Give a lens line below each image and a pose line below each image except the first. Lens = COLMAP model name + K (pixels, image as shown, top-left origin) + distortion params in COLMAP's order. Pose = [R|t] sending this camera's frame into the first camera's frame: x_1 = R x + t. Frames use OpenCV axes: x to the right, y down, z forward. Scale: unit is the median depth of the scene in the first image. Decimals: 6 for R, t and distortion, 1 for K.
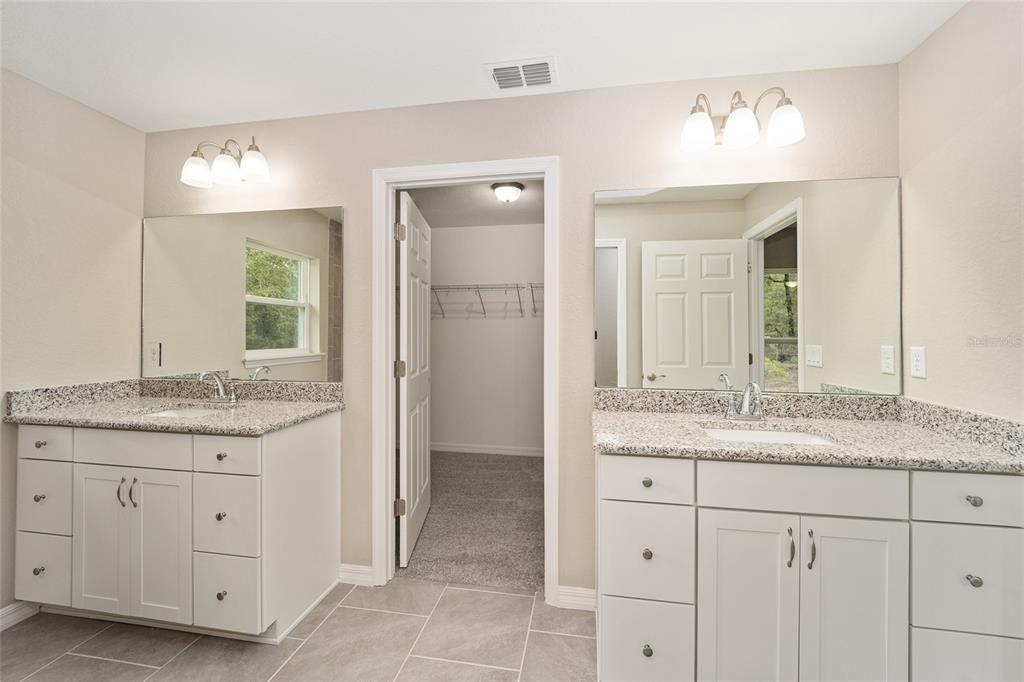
lens RADIAL K [[423.2, 0, 512.3], [0, 423.2, 329.7], [0, 0, 1]] dist [-0.001400, -0.000676]
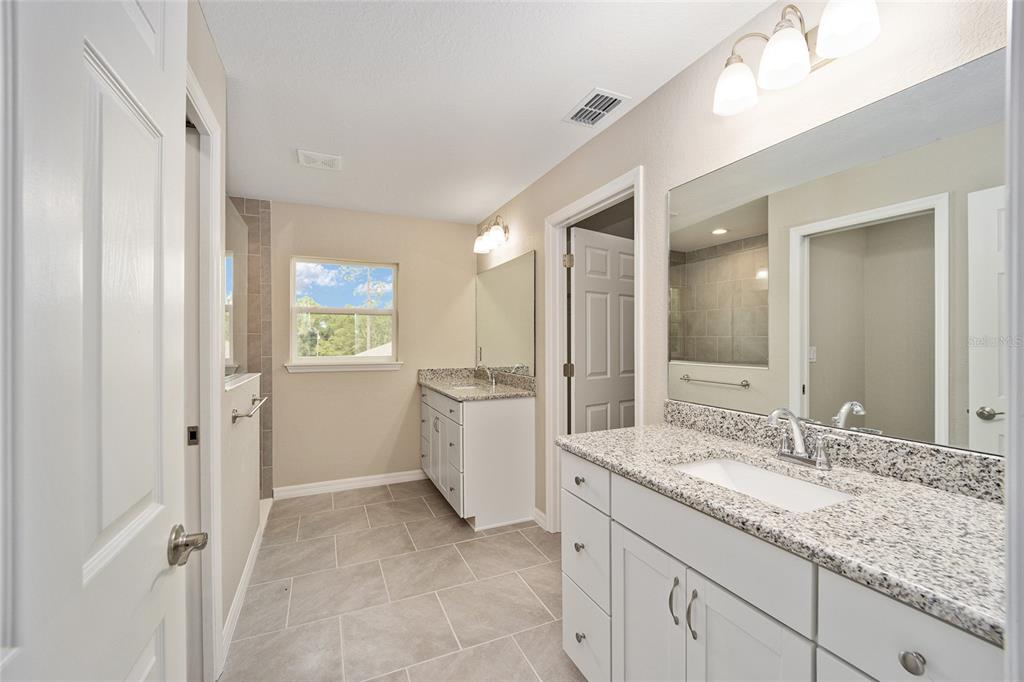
lens RADIAL K [[417.2, 0, 512.0], [0, 417.2, 341.0], [0, 0, 1]] dist [-0.000009, -0.005174]
pose [[0.562051, -0.002671, -0.827099, 0.806894], [0.009335, 0.999952, 0.003115, 0.000828], [0.827050, -0.009472, 0.562048, 0.197545]]
